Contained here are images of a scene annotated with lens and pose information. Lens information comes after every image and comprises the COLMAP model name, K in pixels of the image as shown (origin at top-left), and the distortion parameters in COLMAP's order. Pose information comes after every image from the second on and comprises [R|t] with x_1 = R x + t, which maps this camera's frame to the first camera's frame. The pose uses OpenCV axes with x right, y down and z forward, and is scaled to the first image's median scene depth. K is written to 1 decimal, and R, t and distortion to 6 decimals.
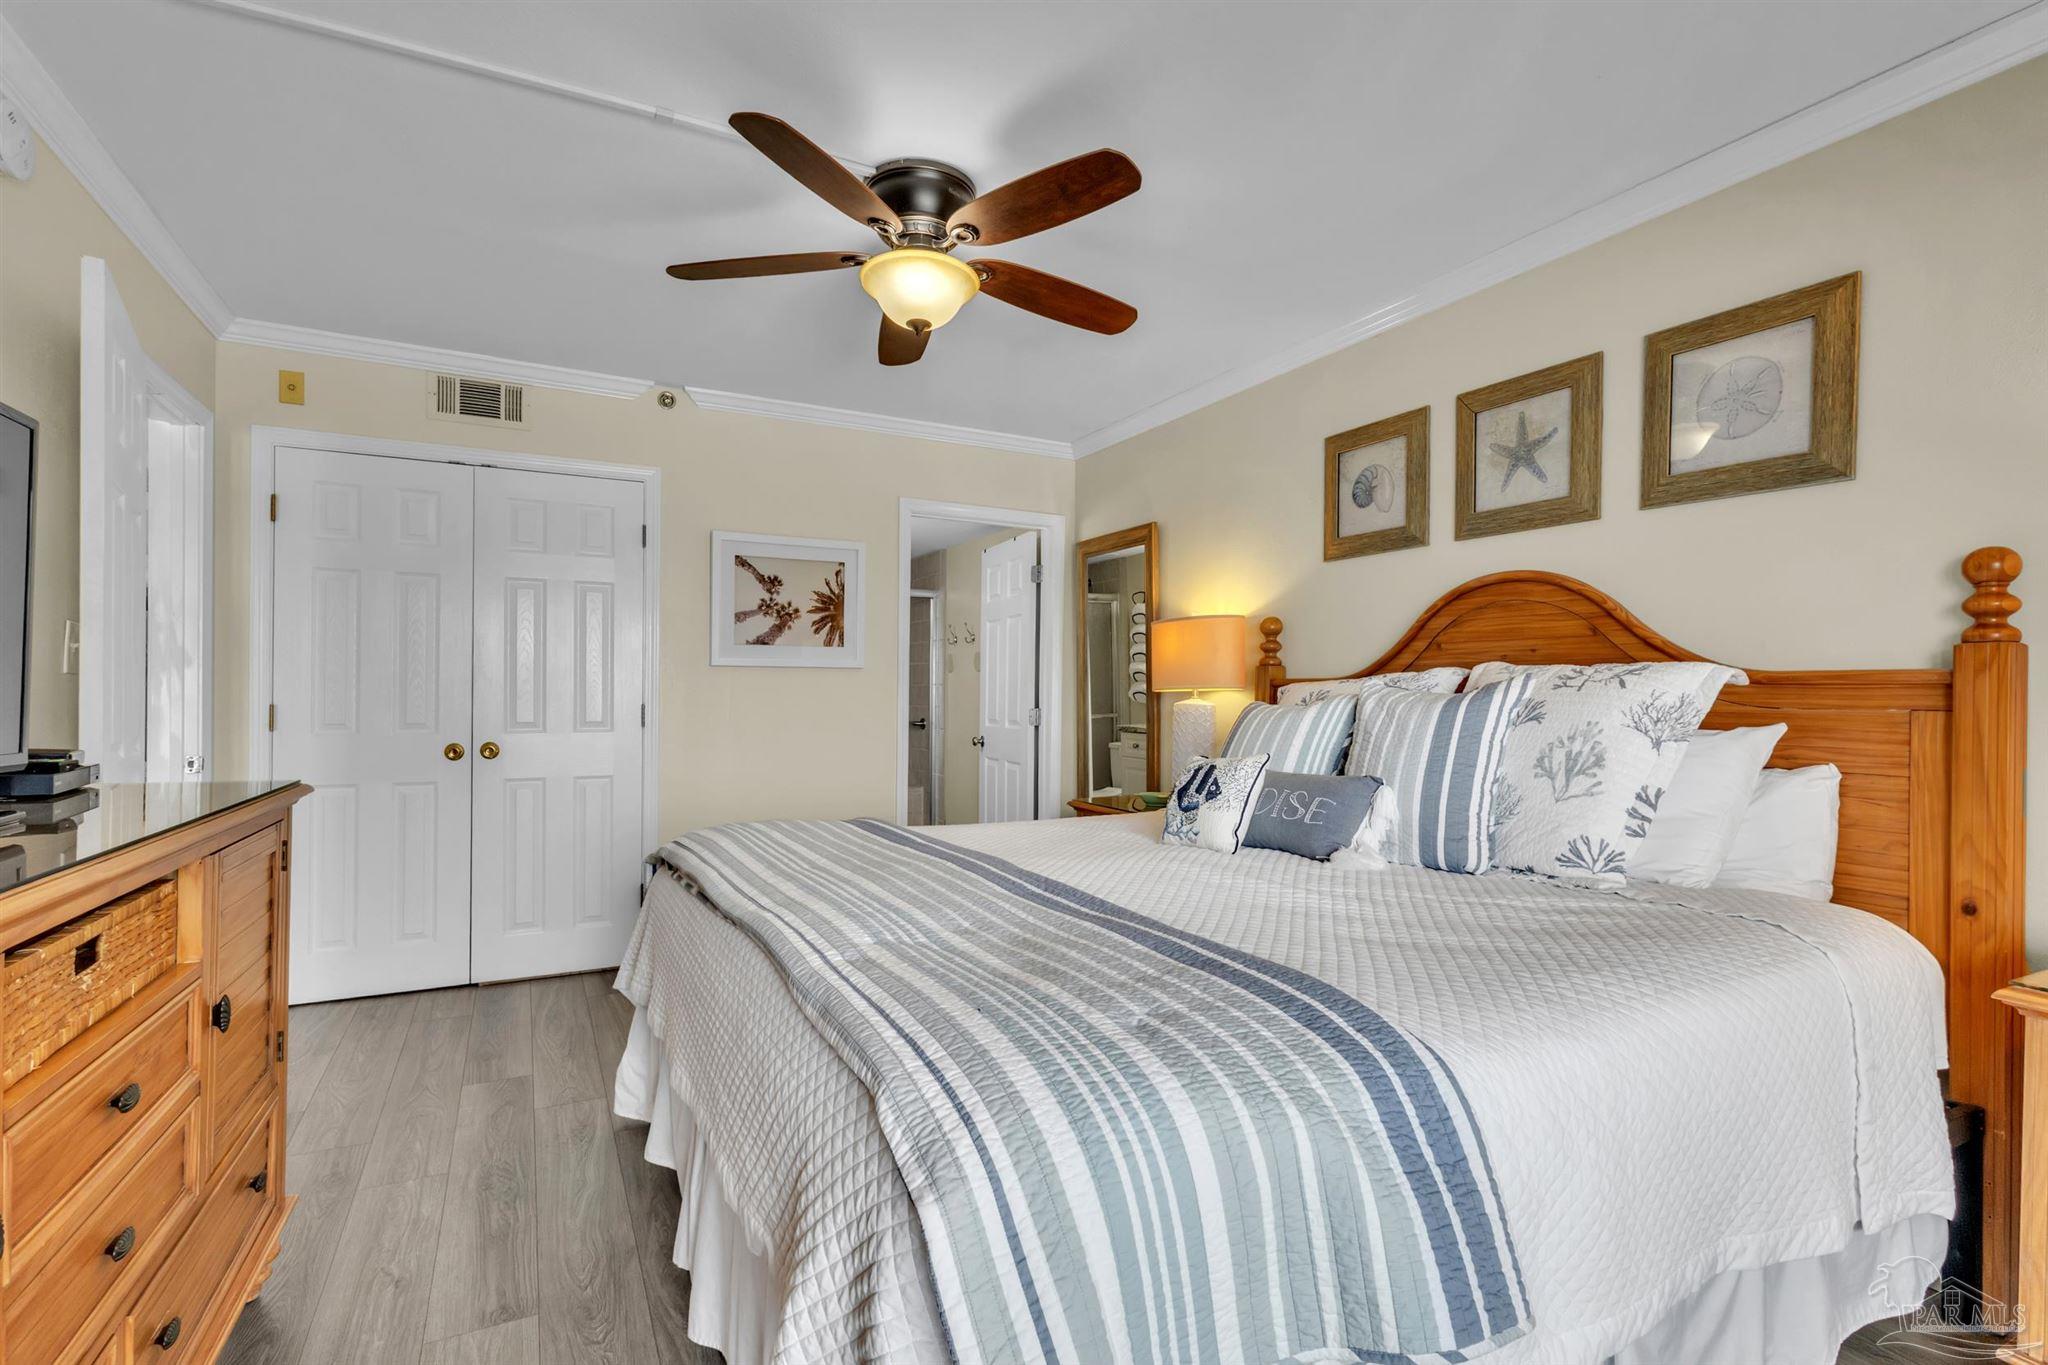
lens RADIAL K [[960.6, 0, 1020.1], [0, 960.6, 683.1], [0, 0, 1]] dist [0.005870, 0.001274]
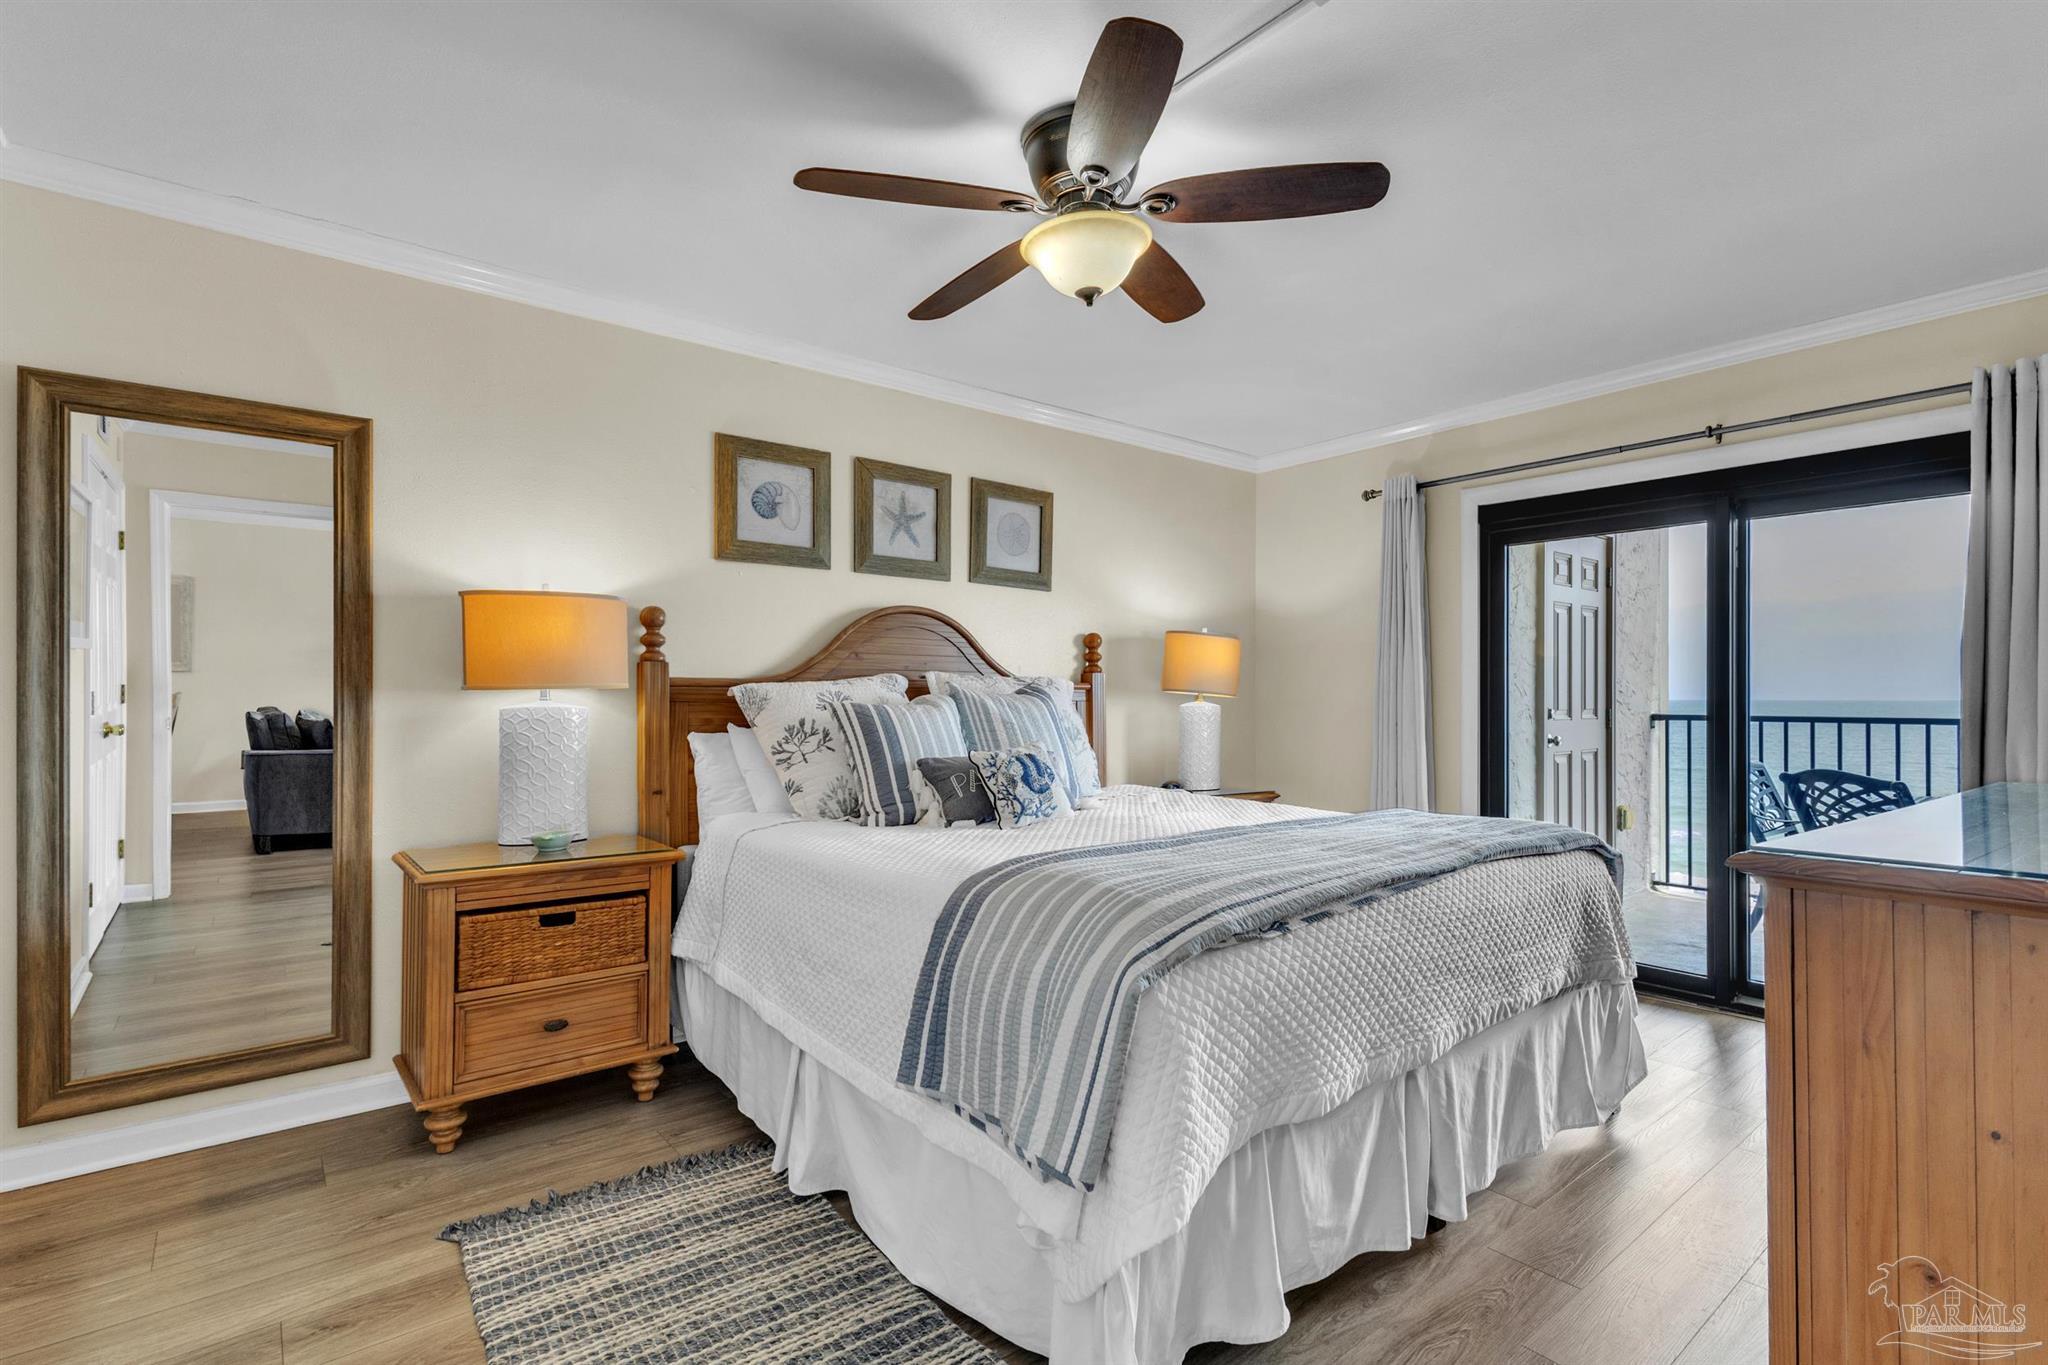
lens RADIAL K [[960.6, 0, 1020.1], [0, 960.6, 683.1], [0, 0, 1]] dist [0.005870, 0.001274]
pose [[-0.205717, 0.016418, 0.978474, -0.824842], [-0.002795, 0.999845, -0.017364, 0.017243], [-0.978607, -0.006307, -0.205640, 1.070785]]
